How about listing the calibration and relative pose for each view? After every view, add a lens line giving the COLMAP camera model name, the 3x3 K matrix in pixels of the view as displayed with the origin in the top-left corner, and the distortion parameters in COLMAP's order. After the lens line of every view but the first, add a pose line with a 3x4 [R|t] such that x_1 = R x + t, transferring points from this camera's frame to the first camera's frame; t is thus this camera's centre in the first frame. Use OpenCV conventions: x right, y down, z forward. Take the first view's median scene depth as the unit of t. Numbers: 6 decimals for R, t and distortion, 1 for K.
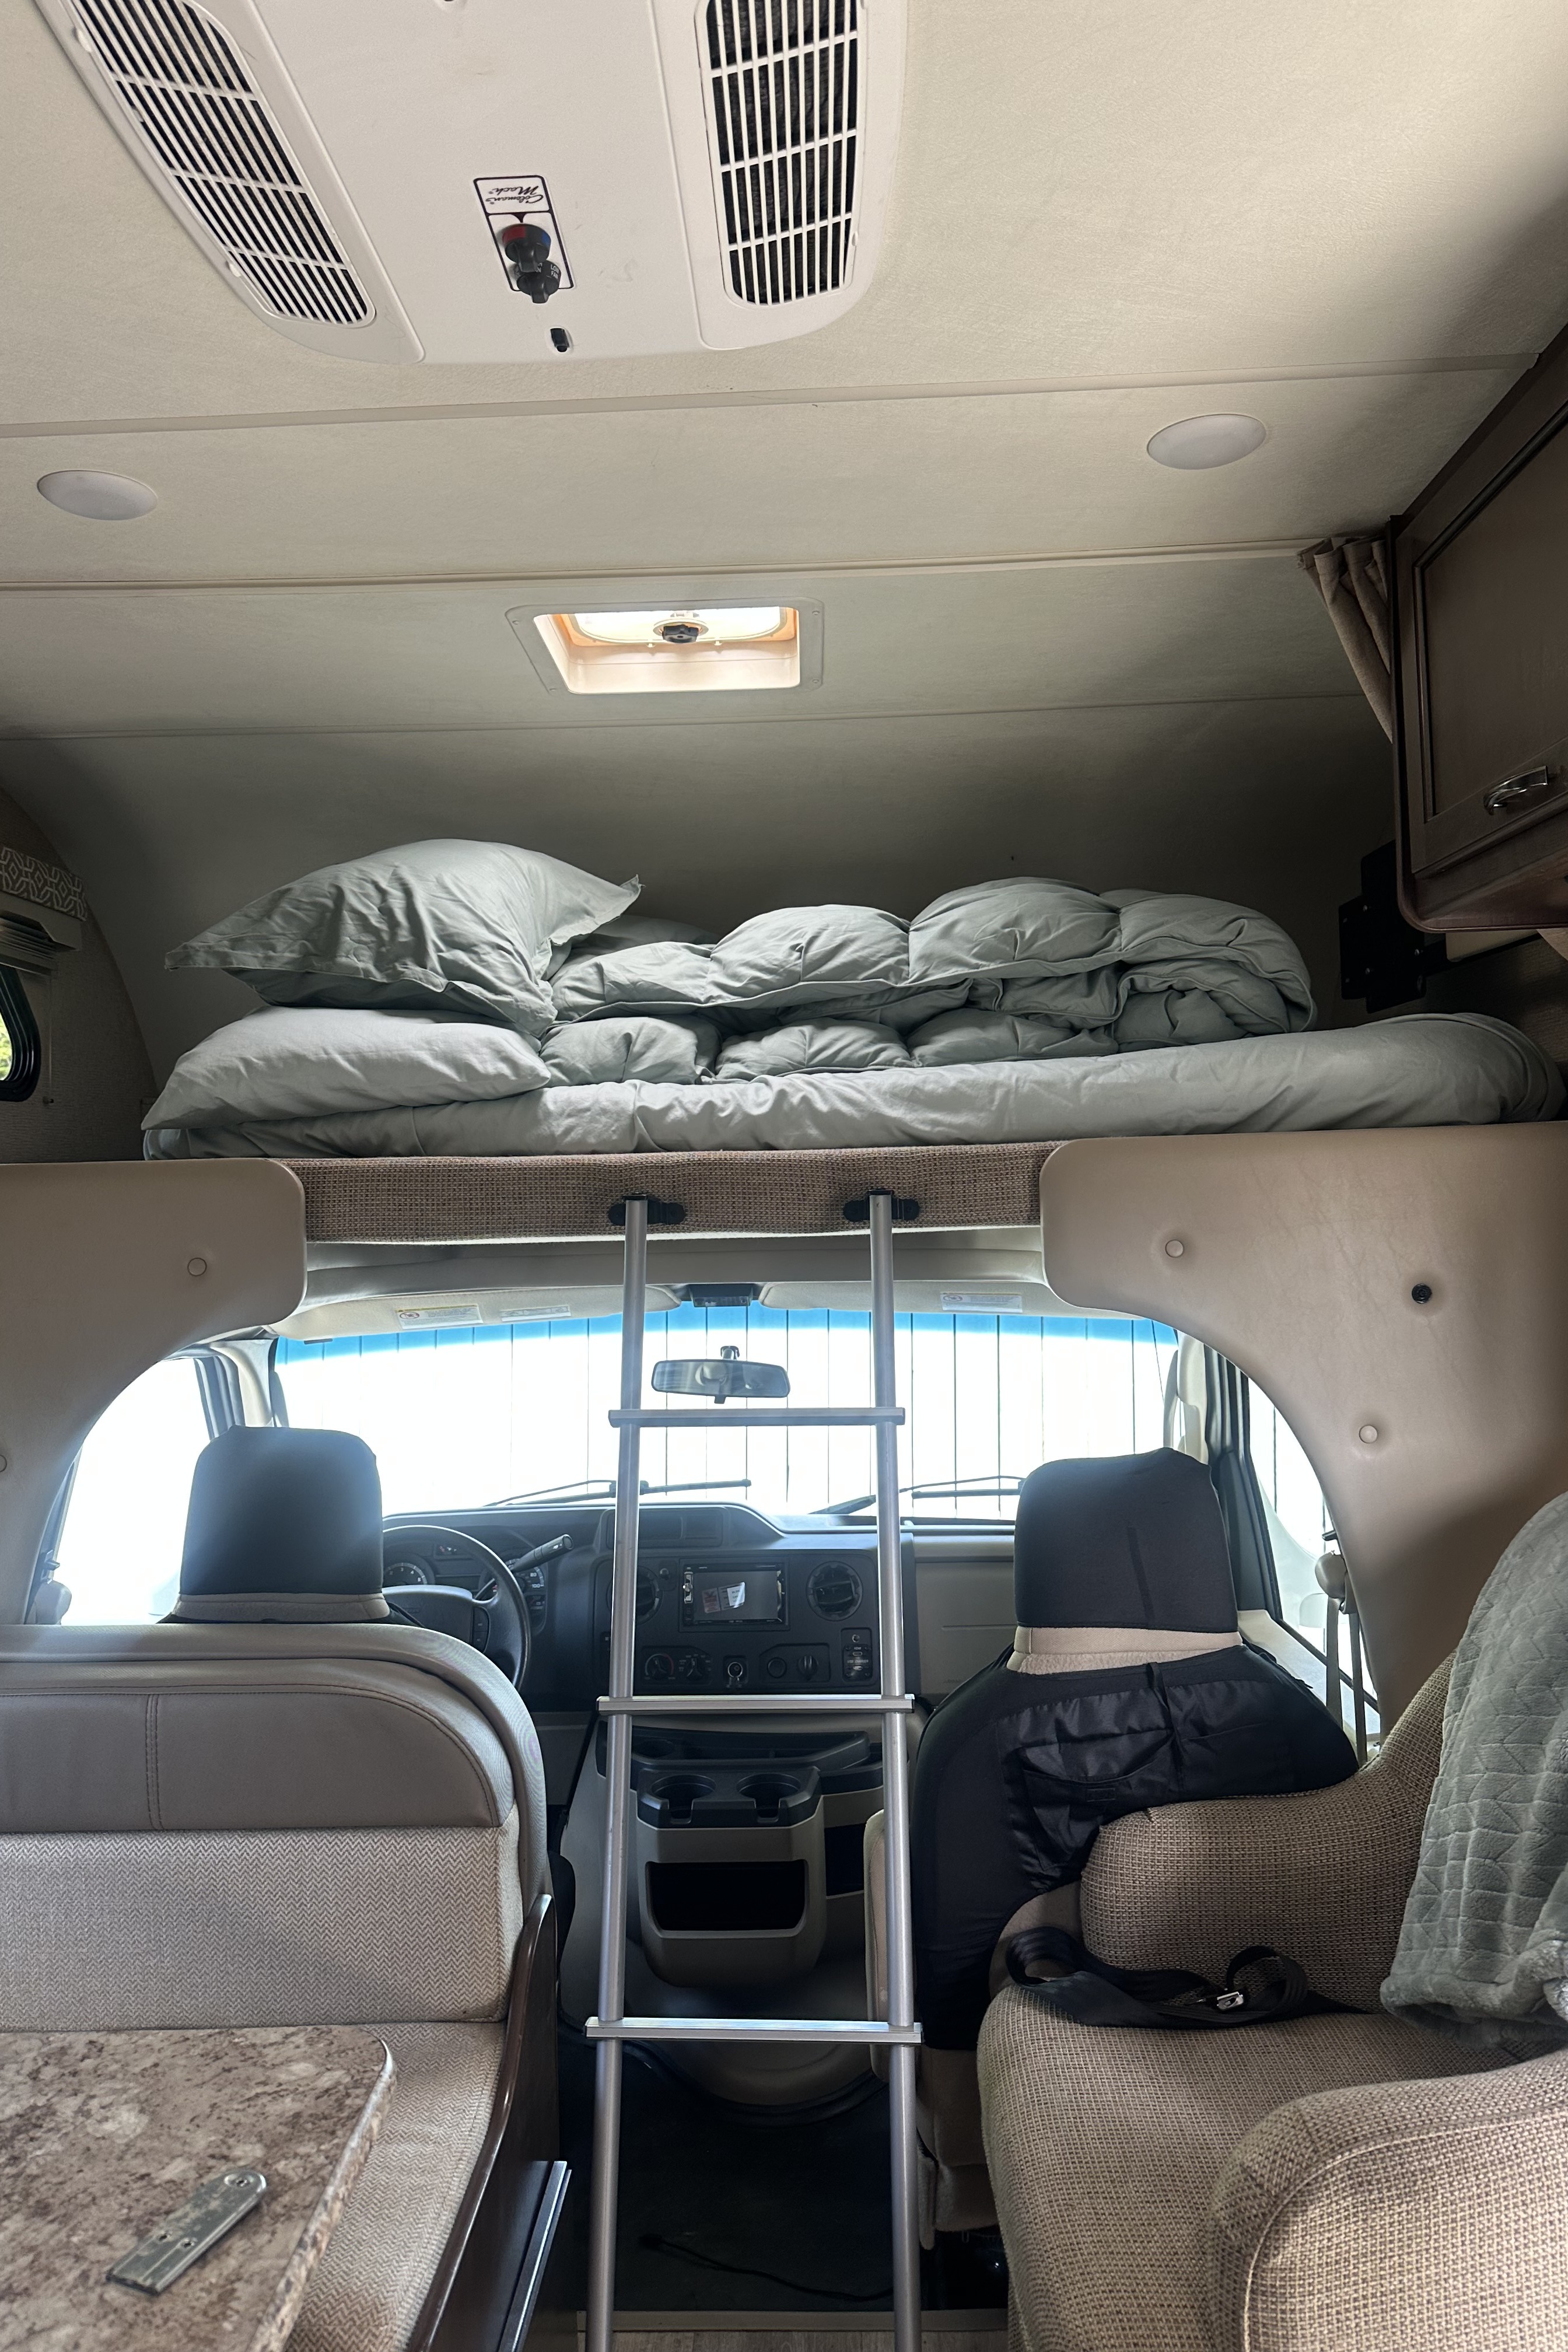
lens RADIAL K [[1653.1, 0, 780.6], [0, 1653.1, 1178.3], [0, 0, 1]] dist [0.071430, -0.071648]
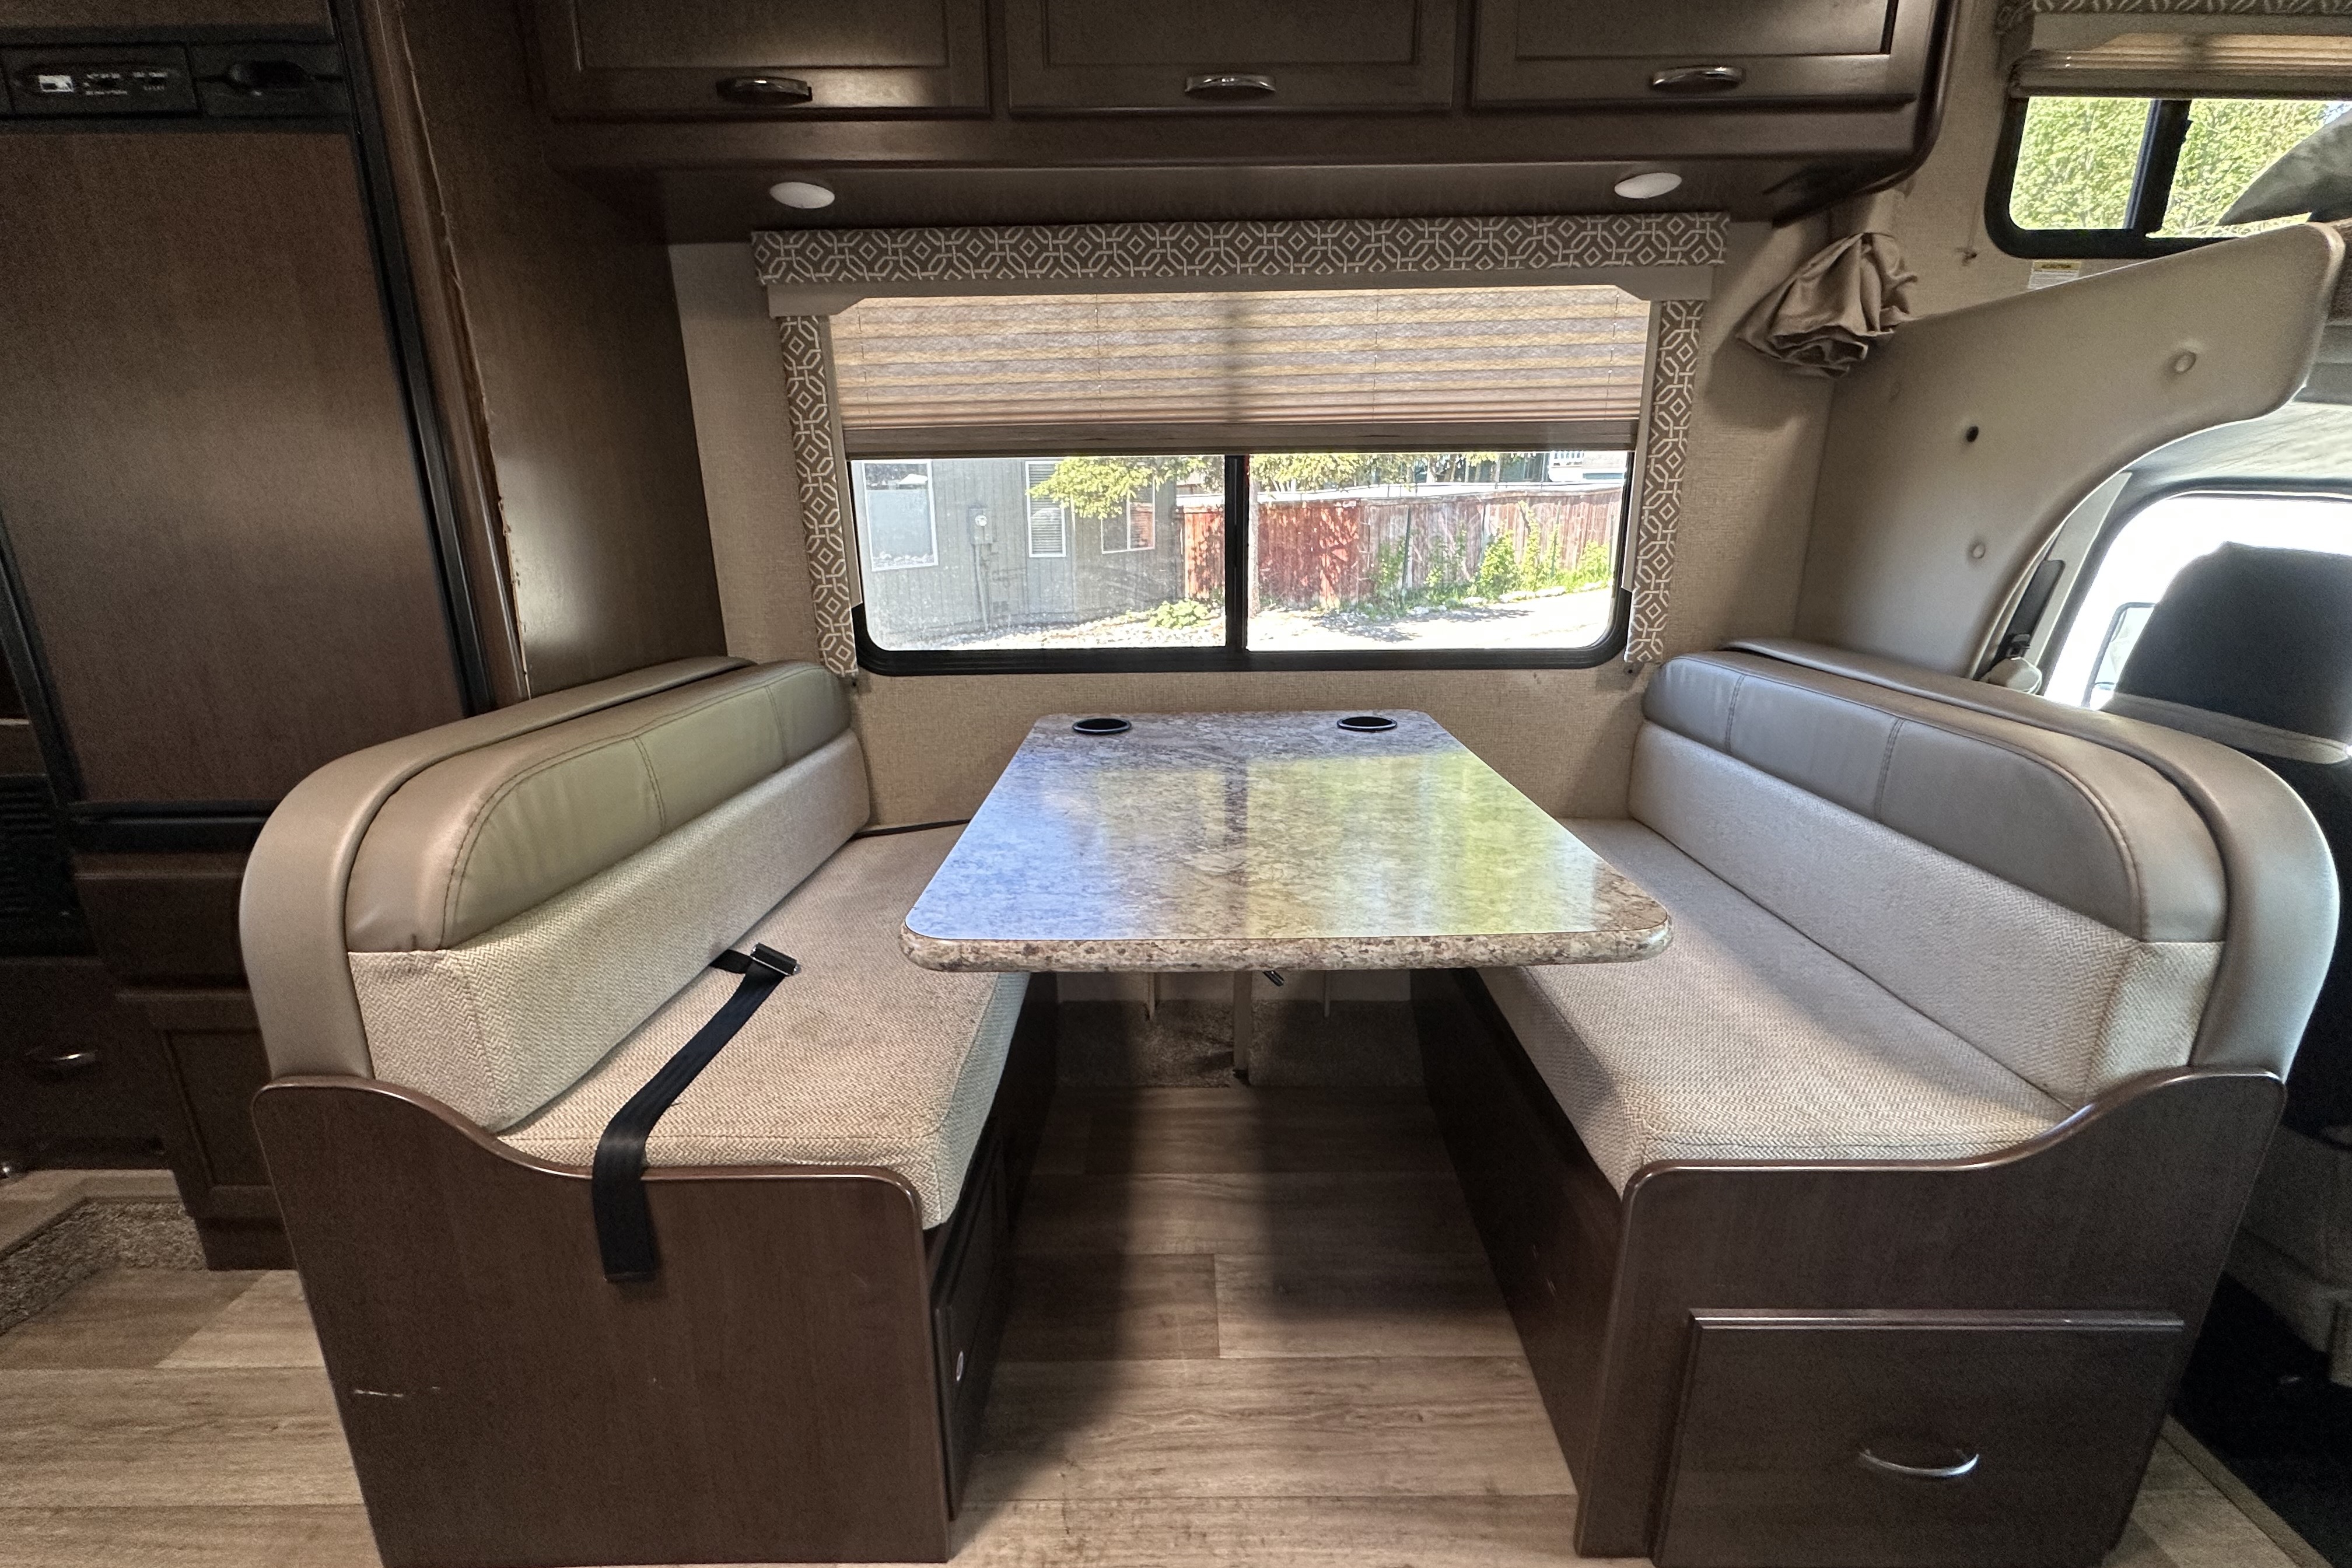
lens RADIAL K [[968.6, 0, 1171.4], [0, 968.6, 784.1], [0, 0, 1]] dist [-0.001847, -0.000017]
pose [[0.029197, 0.298329, -0.954016, 0.246077], [0.004380, 0.954376, 0.298576, 0.114713], [0.999564, -0.012896, 0.026558, 0.363353]]
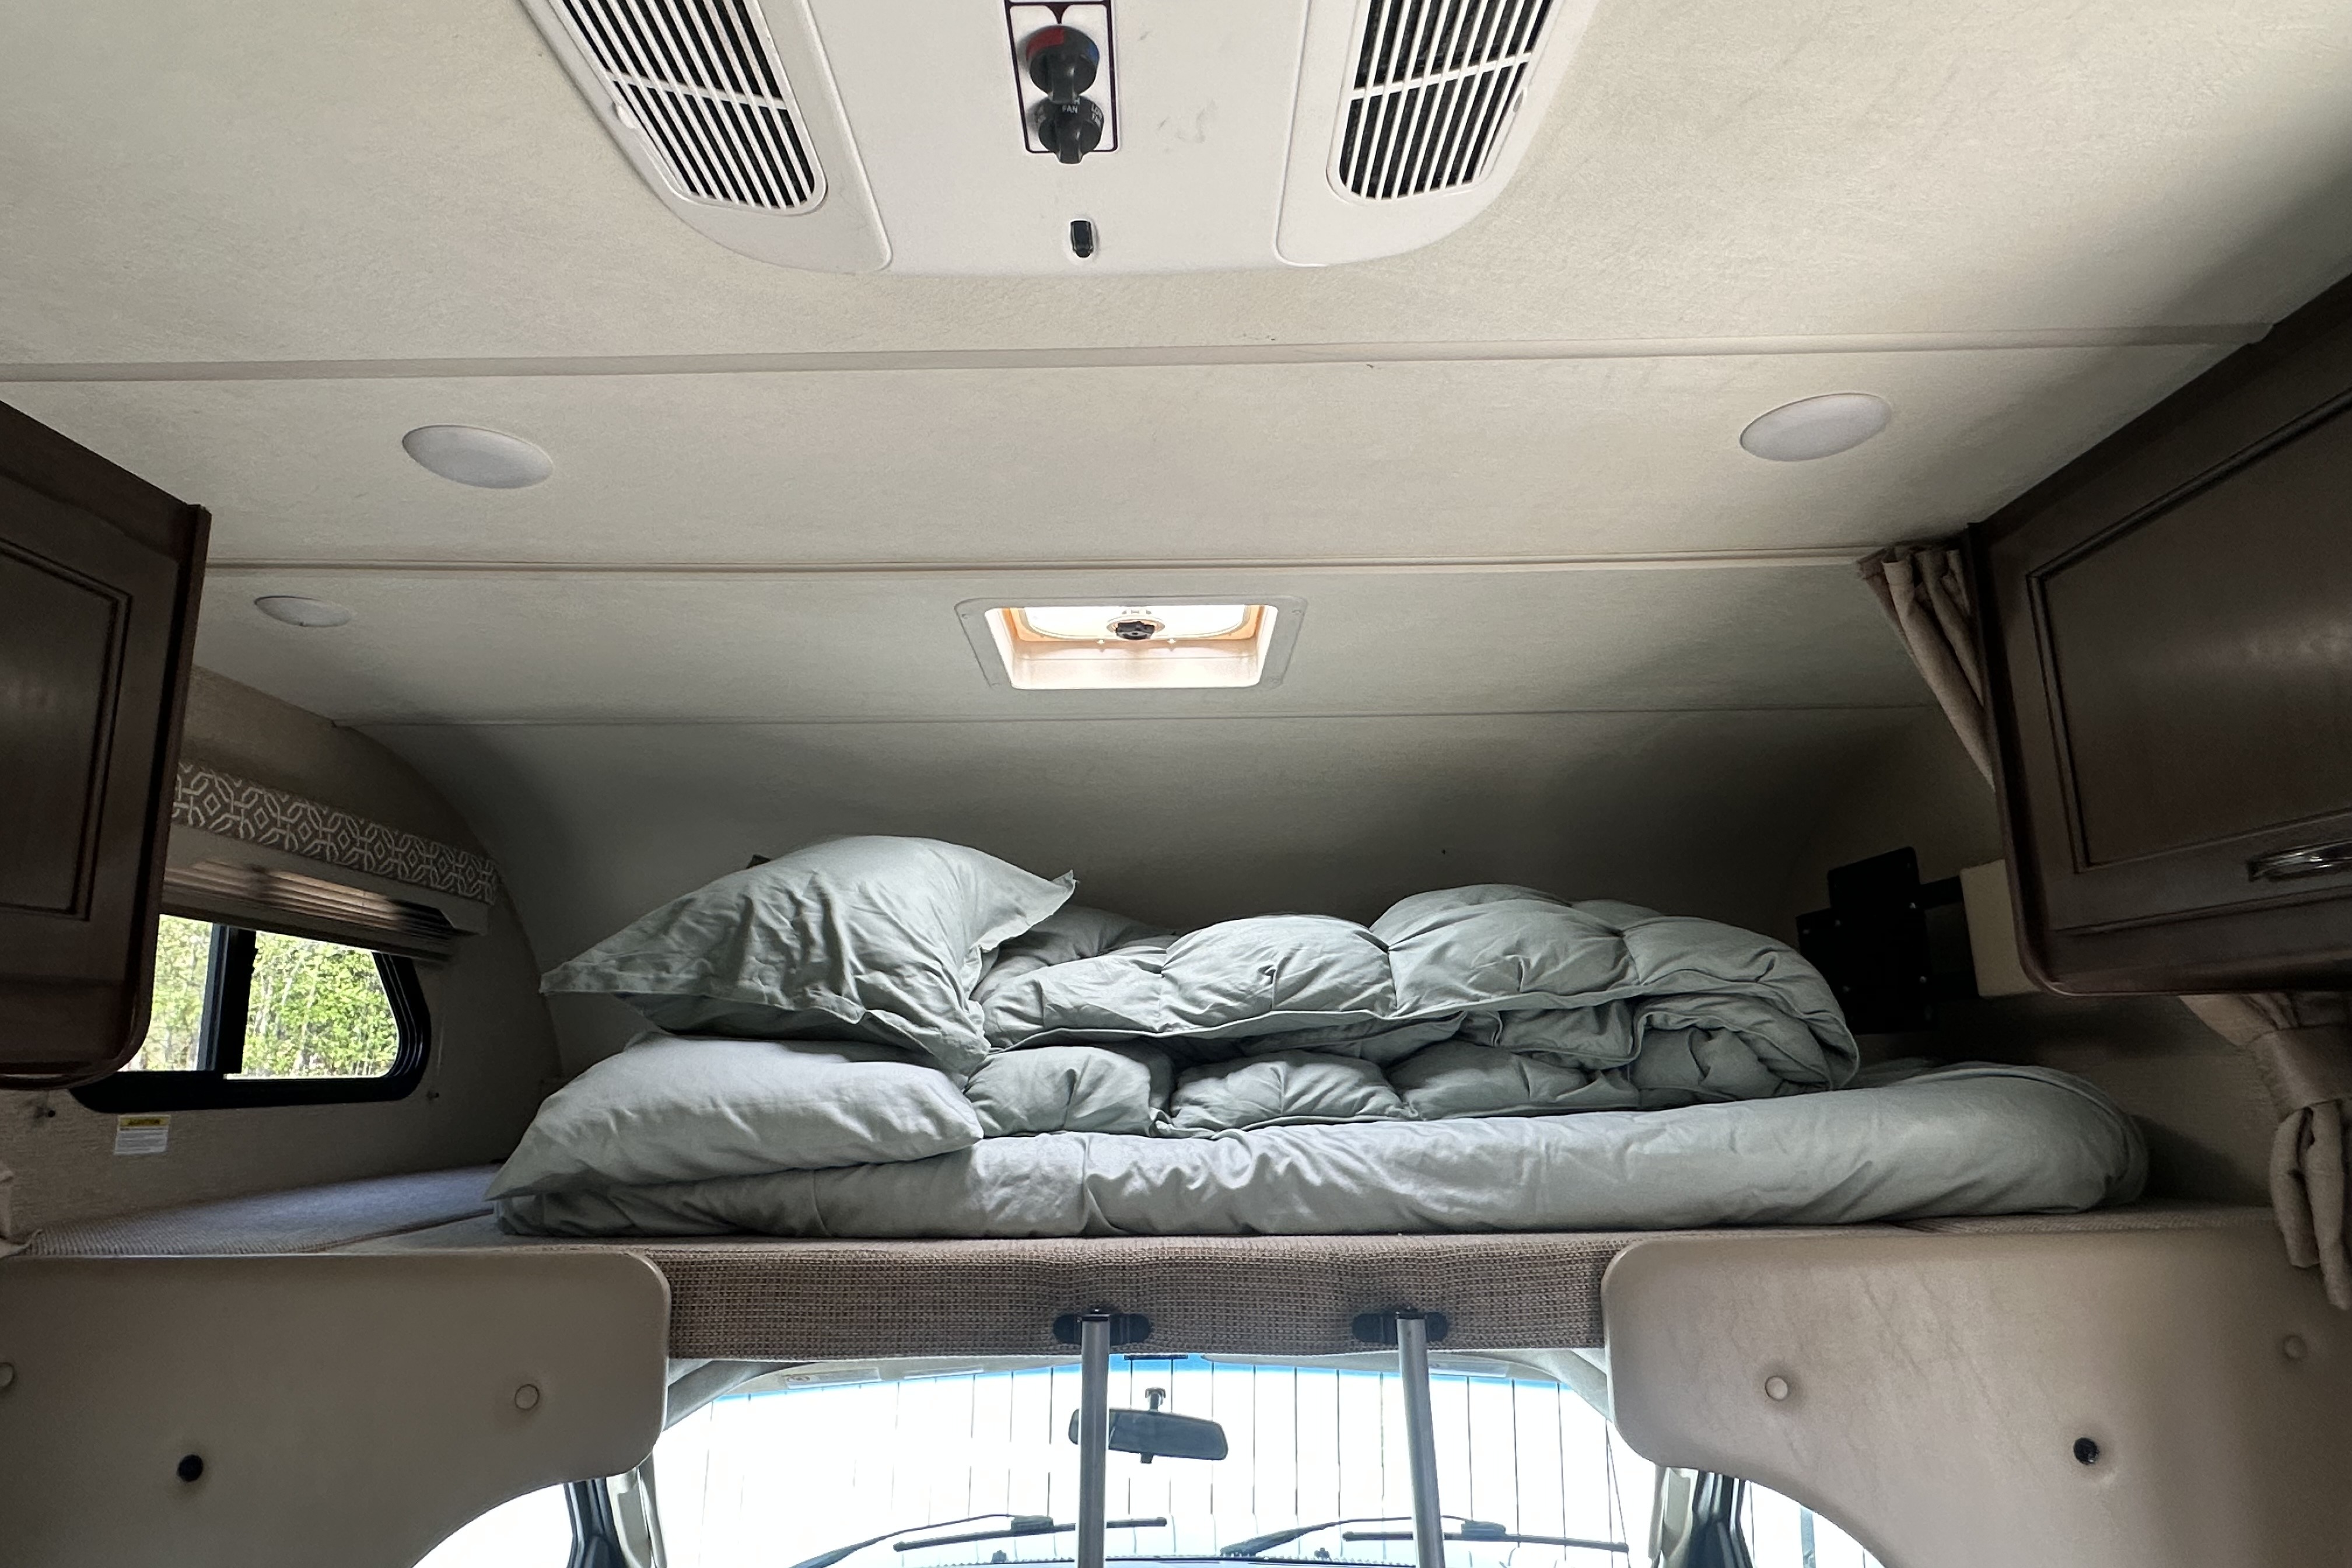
lens RADIAL K [[1358.2, 0, 1169.9], [0, 1358.2, 802.8], [0, 0, 1]] dist [-0.003287, 0.000727]
pose [[0.999523, 0.017575, 0.025403, -0.067012], [-0.012385, 0.981384, -0.191655, -0.096951], [-0.028299, 0.191249, 0.981134, 0.303573]]
